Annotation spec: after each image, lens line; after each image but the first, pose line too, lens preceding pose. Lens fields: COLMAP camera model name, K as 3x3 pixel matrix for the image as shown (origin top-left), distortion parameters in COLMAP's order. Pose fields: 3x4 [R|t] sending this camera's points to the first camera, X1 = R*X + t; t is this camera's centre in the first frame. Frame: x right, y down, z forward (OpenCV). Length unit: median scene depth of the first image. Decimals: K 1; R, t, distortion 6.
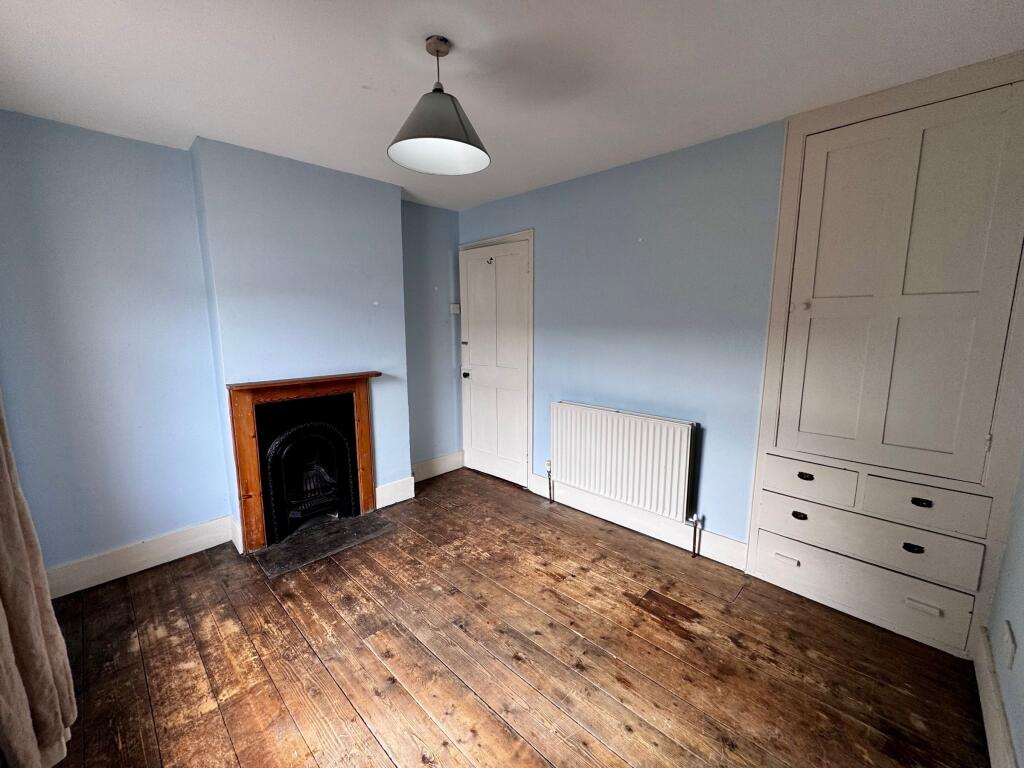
lens RADIAL K [[409.1, 0, 510.8], [0, 409.1, 382.3], [0, 0, 1]] dist [-0.000603, 0.000302]
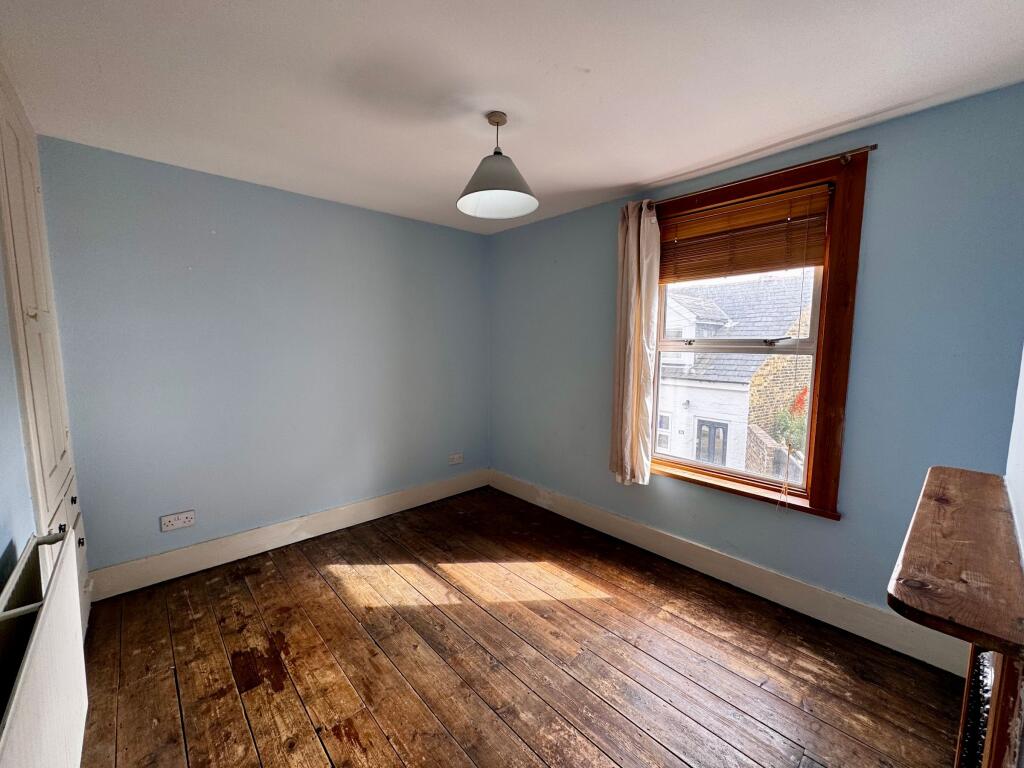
lens RADIAL K [[409.1, 0, 510.1], [0, 409.1, 384.1], [0, 0, 1]] dist [-0.000603, 0.000302]
pose [[-0.998143, -0.007901, 0.060405, -0.222179], [0.007568, 0.967787, 0.251657, -0.261464], [-0.060447, 0.251647, -0.965930, 1.798975]]
